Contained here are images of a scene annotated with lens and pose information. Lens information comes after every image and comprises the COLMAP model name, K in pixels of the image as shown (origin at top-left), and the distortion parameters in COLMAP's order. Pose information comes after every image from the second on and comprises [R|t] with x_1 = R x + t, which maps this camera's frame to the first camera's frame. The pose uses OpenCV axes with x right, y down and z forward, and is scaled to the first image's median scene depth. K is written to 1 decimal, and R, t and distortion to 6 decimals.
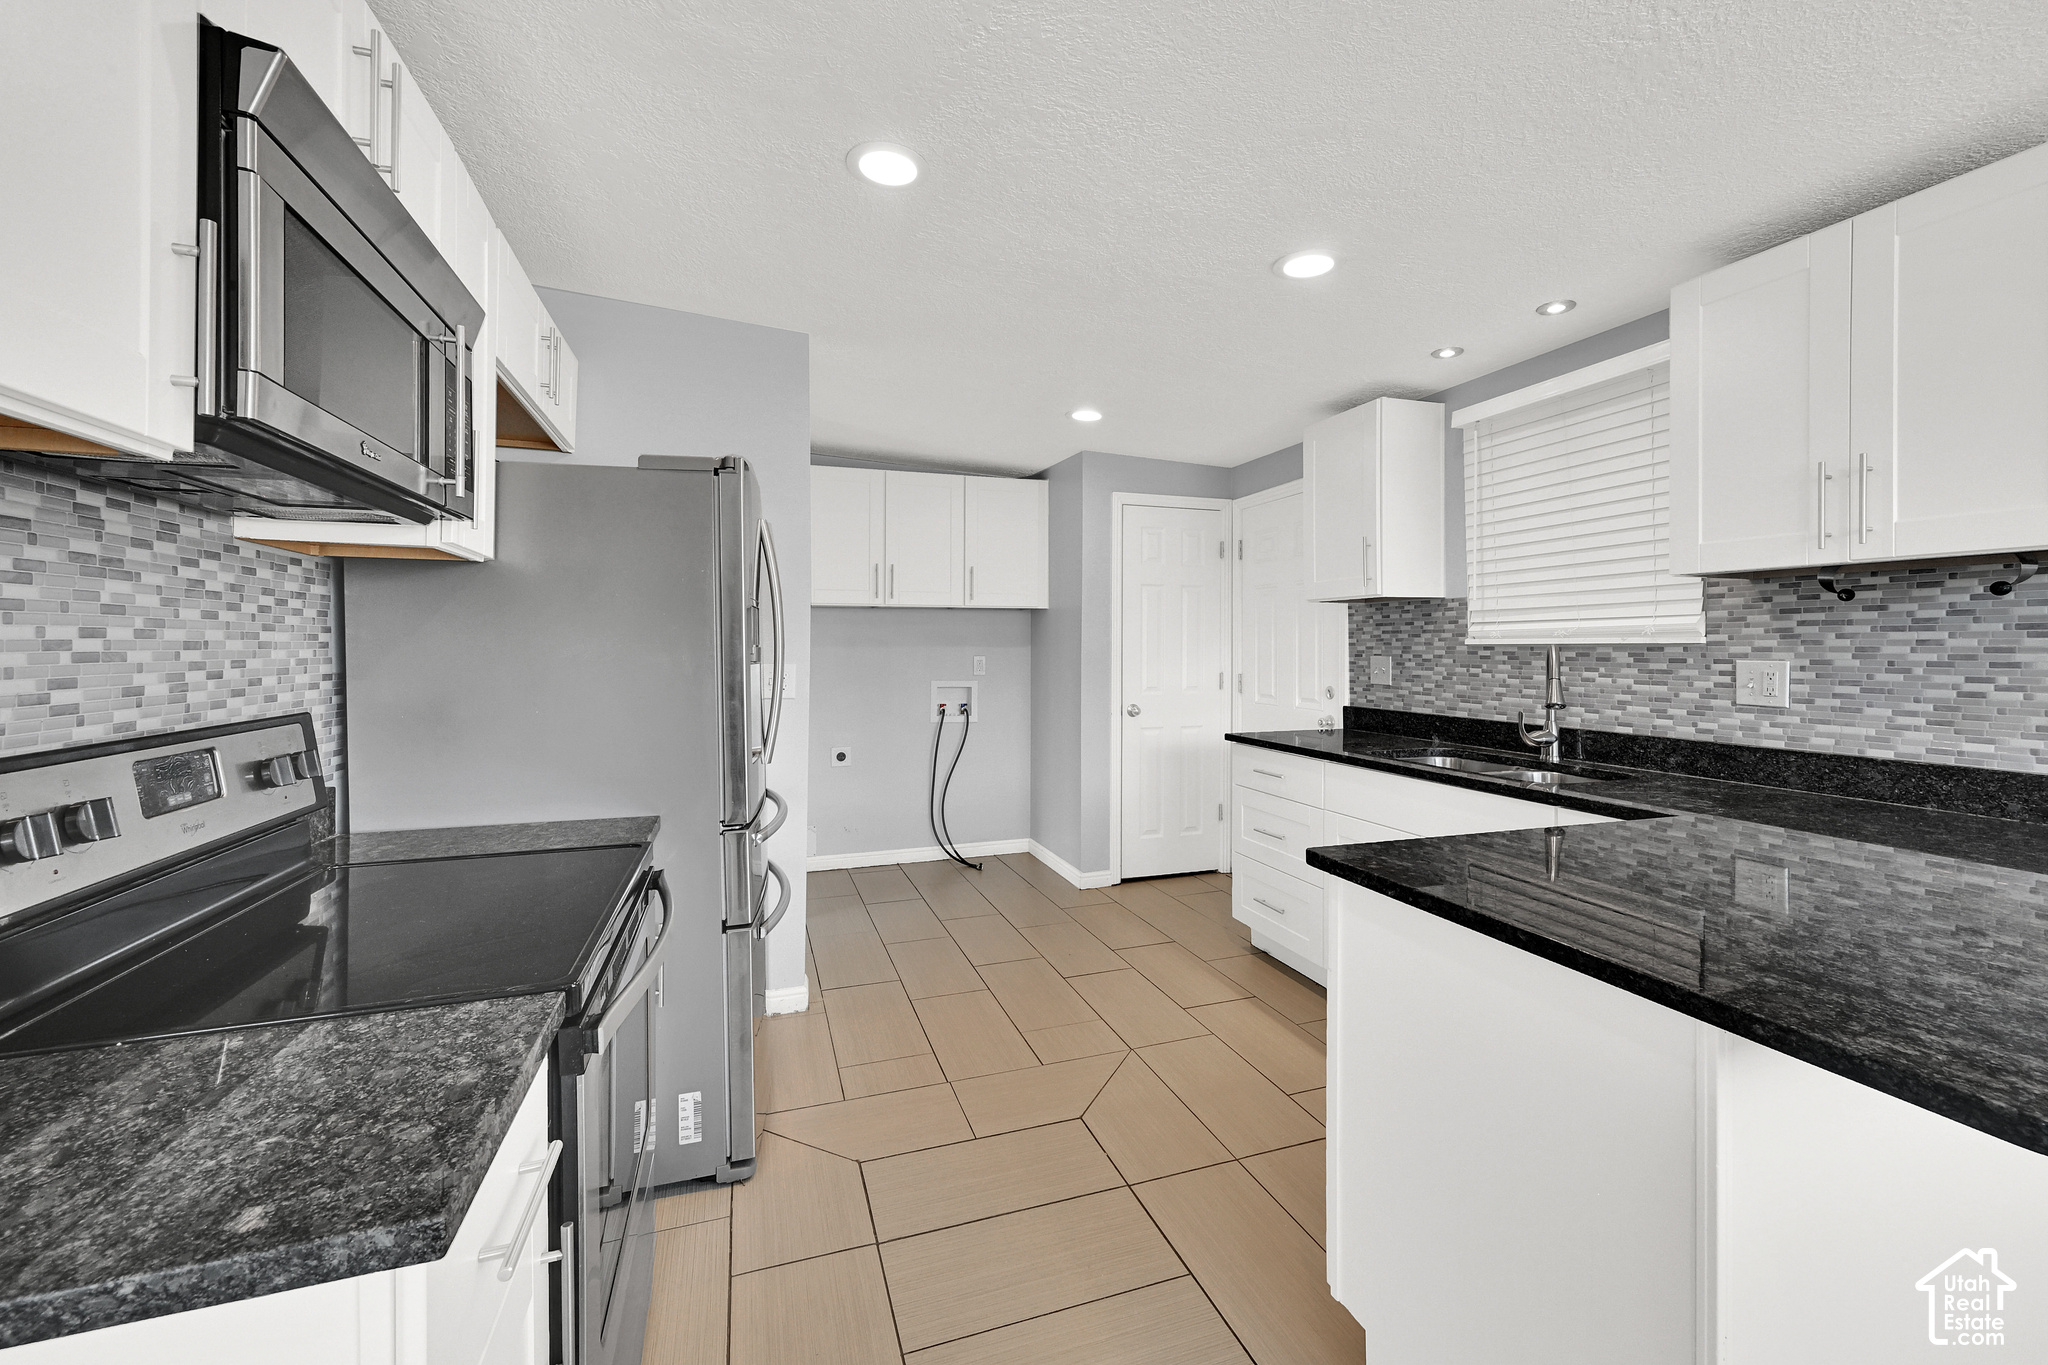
lens RADIAL K [[836.9, 0, 1030.8], [0, 836.9, 661.5], [0, 0, 1]] dist [0.001211, 0.000414]
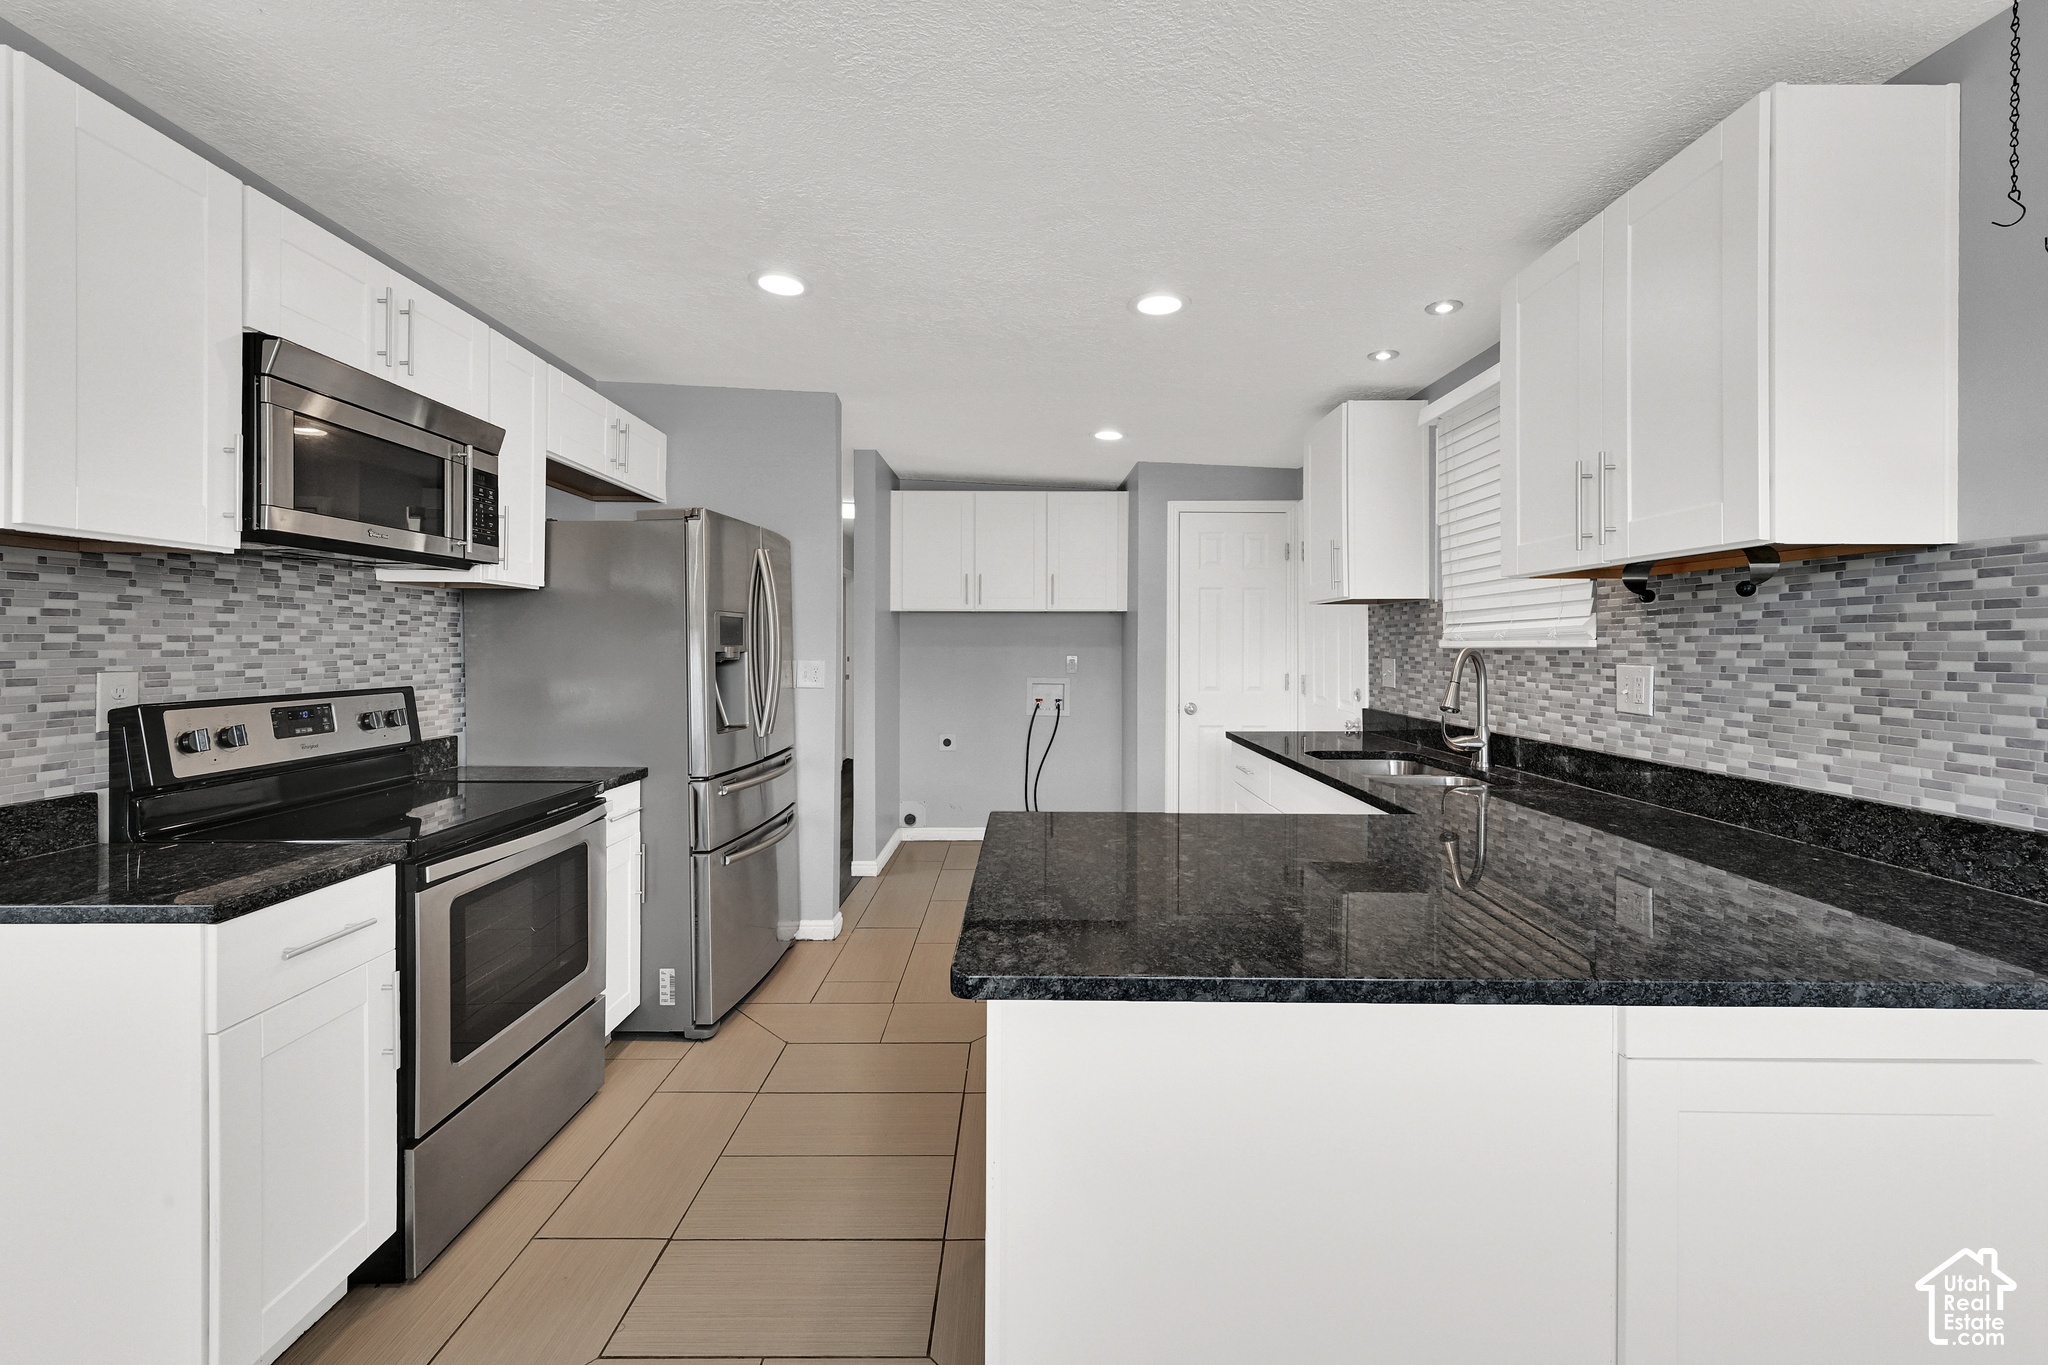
lens RADIAL K [[836.9, 0, 1030.8], [0, 836.9, 661.5], [0, 0, 1]] dist [0.001211, 0.000414]
pose [[0.946407, 0.009063, -0.322849, 0.561693], [-0.009018, 0.999958, 0.001636, -0.000800], [0.322850, 0.001363, 0.946449, -0.108996]]
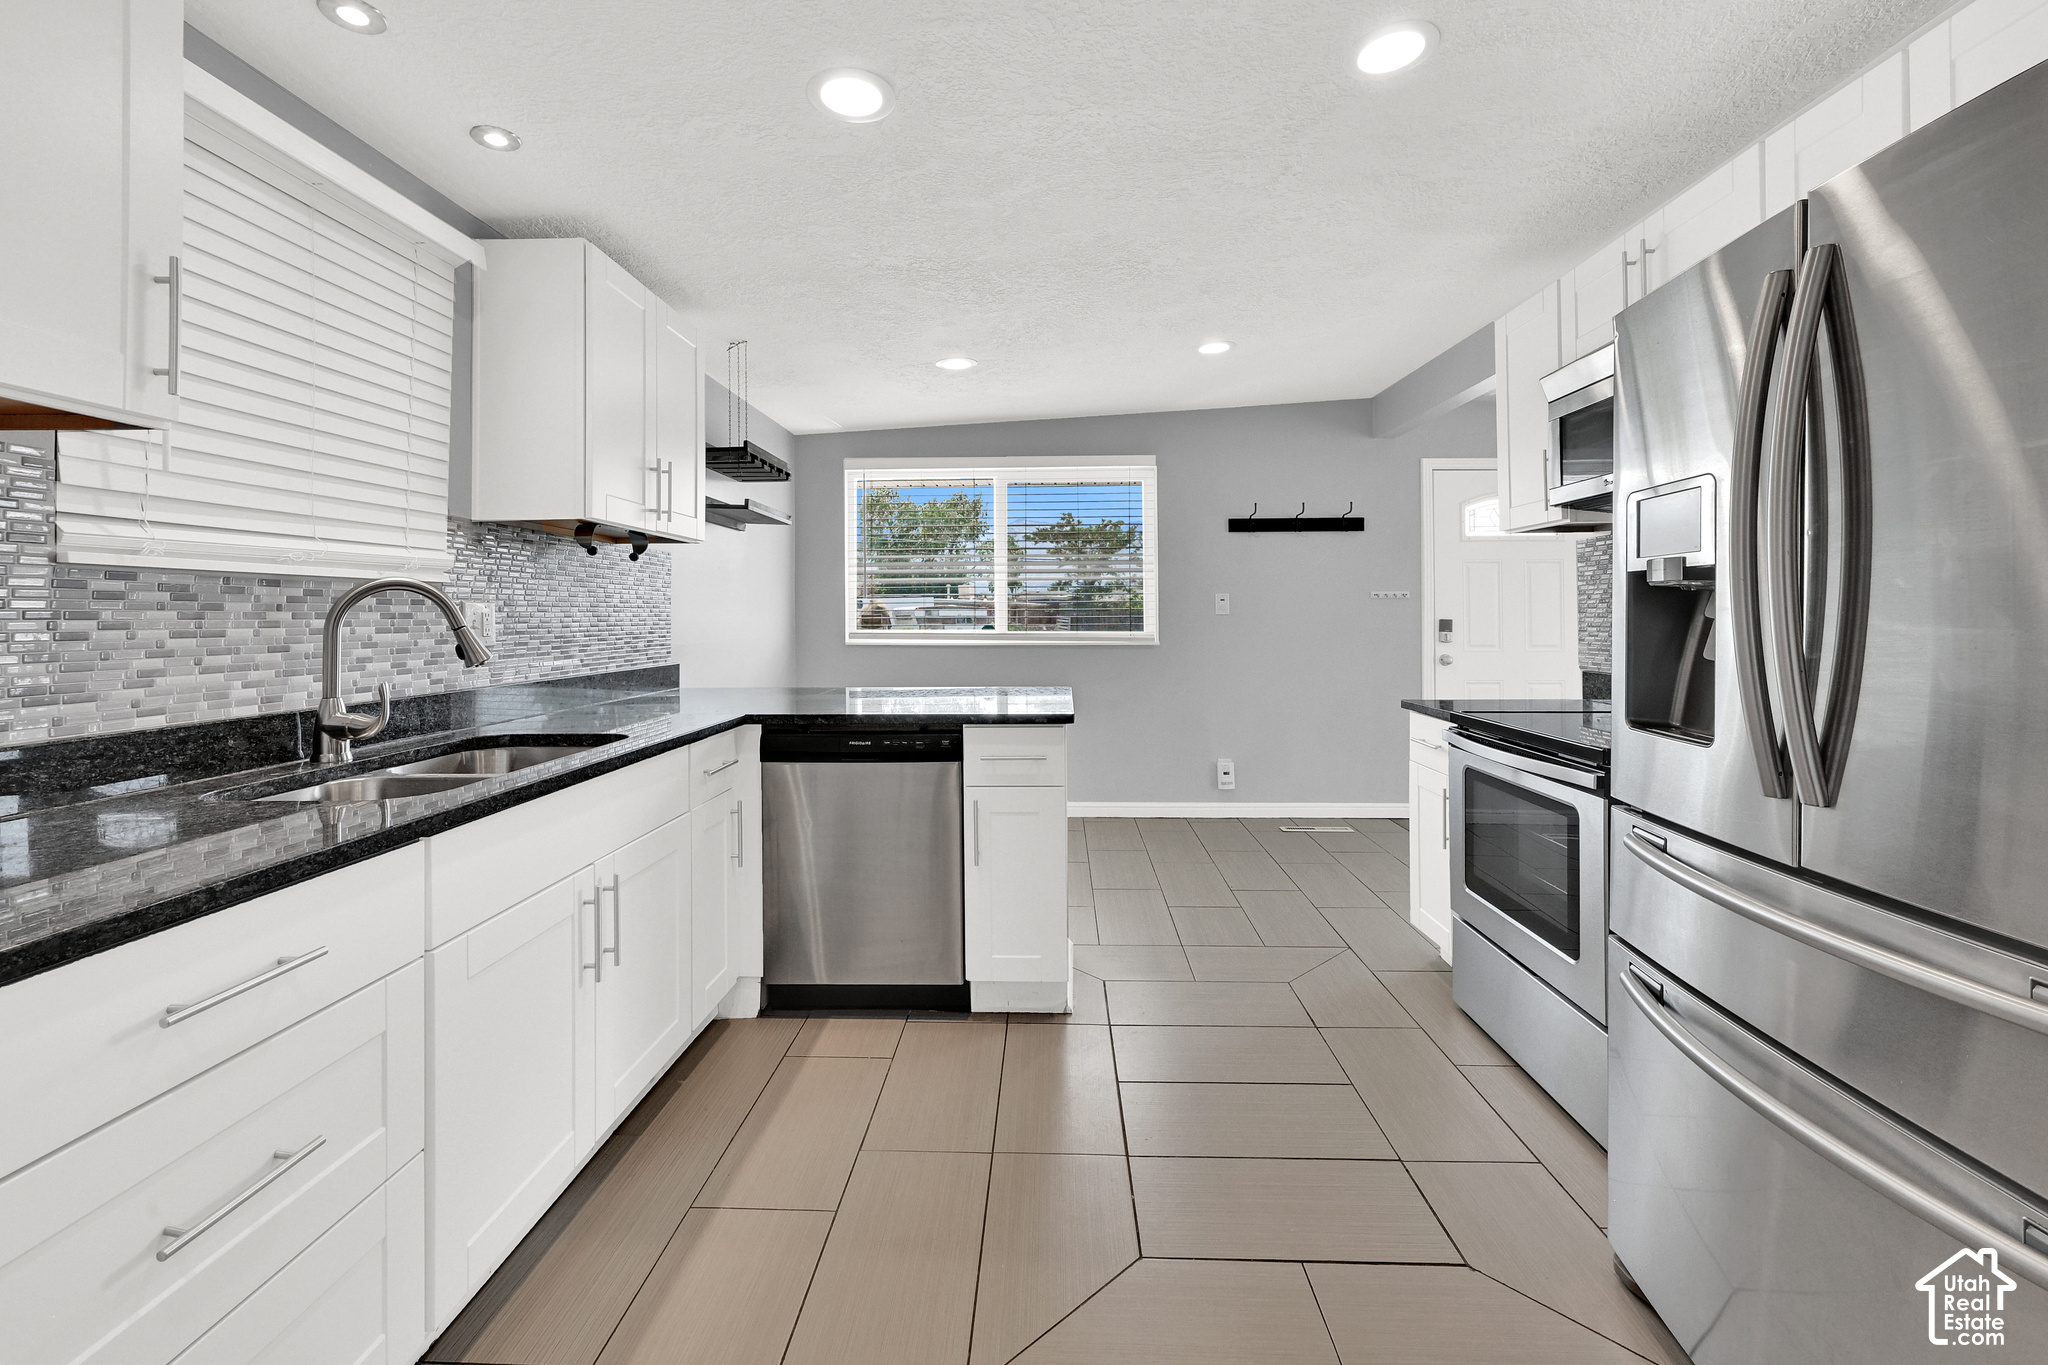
lens RADIAL K [[836.9, 0, 1030.8], [0, 836.9, 661.5], [0, 0, 1]] dist [0.001211, 0.000414]
pose [[-0.934407, -0.065787, 0.350081, -0.108785], [-0.043121, 0.996460, 0.072160, -0.032840], [-0.353589, 0.052331, -0.933936, 1.790923]]
